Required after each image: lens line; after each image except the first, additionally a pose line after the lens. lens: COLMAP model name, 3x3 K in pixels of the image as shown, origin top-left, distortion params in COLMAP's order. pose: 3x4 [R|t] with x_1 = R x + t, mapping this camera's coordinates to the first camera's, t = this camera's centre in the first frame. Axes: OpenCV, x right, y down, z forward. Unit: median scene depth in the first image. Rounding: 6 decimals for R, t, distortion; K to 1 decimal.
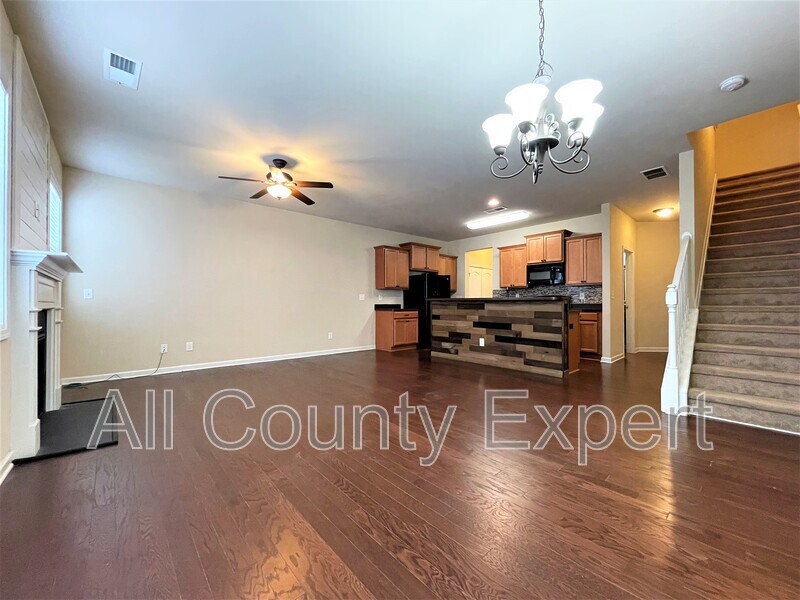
lens RADIAL K [[322.7, 0, 398.3], [0, 322.7, 299.8], [0, 0, 1]] dist [-0.000621, -0.000550]
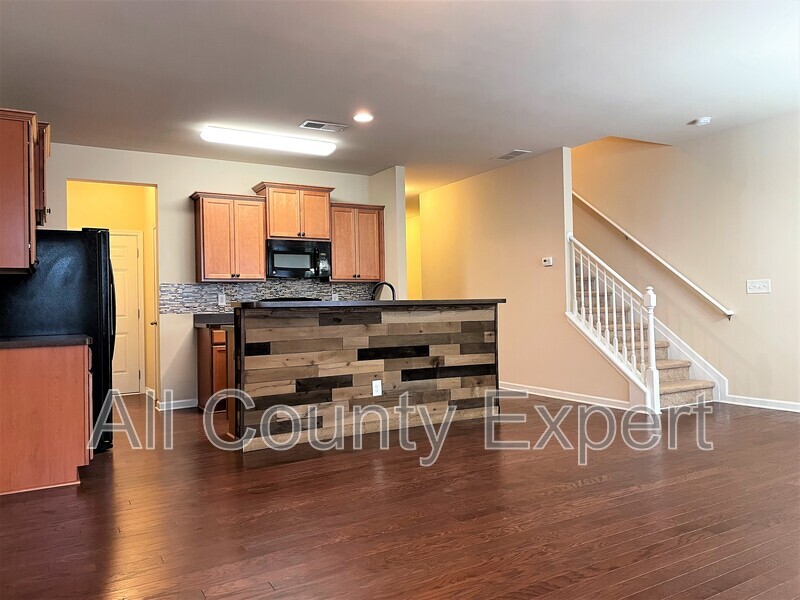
lens RADIAL K [[600.1, 0, 406.0], [0, 600.1, 296.6], [0, 0, 1]] dist [0.110798, -0.136256]
pose [[0.197303, 0.009930, 0.980292, -0.660345], [0.010550, 0.999869, -0.012252, -0.000161], [-0.980286, 0.012759, 0.197172, 0.765831]]
